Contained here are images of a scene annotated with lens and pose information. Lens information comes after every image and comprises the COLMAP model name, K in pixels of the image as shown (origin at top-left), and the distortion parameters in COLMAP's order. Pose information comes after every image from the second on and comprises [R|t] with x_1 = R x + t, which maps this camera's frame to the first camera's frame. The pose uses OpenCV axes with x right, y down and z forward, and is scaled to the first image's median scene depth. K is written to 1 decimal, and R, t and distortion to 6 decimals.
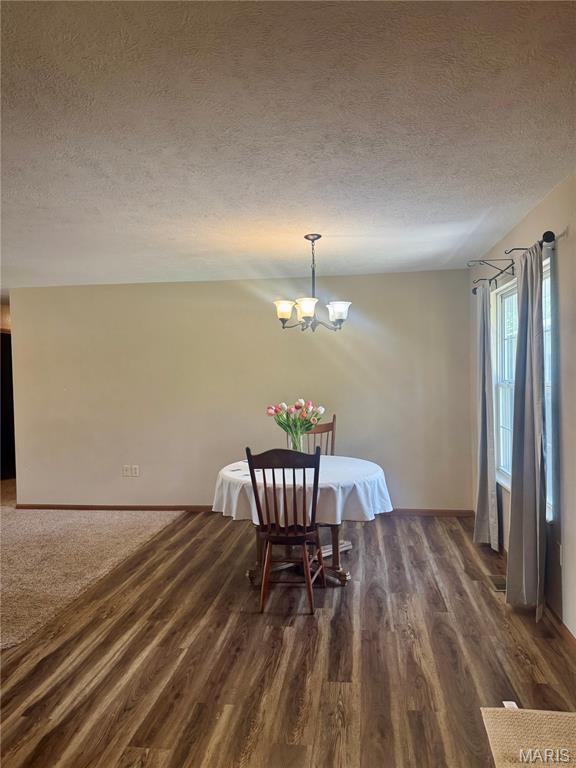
lens RADIAL K [[545.8, 0, 288.0], [0, 545.8, 384.0], [0, 0, 1]] dist [0.001260, -0.004898]
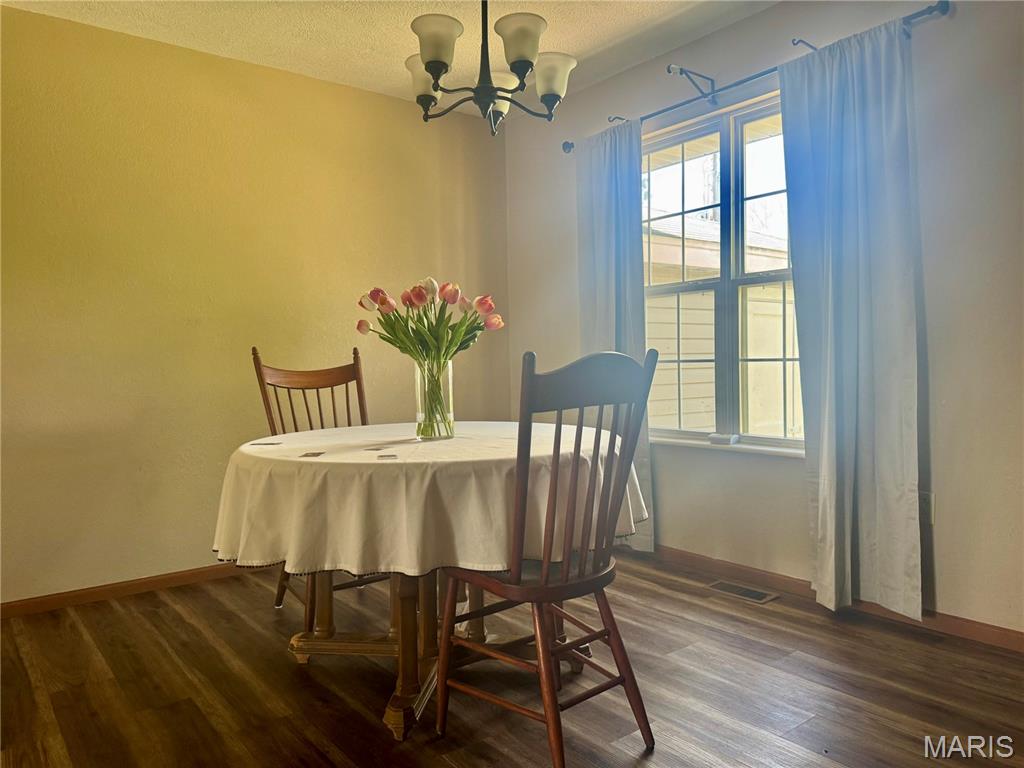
lens RADIAL K [[727.7, 0, 512.0], [0, 727.7, 384.0], [0, 0, 1]] dist [0.001260, -0.004898]
pose [[0.699175, -0.020089, 0.714669, -0.337109], [0.026048, 0.999657, 0.002616, 0.108372], [-0.714476, 0.016786, 0.699458, 0.540851]]
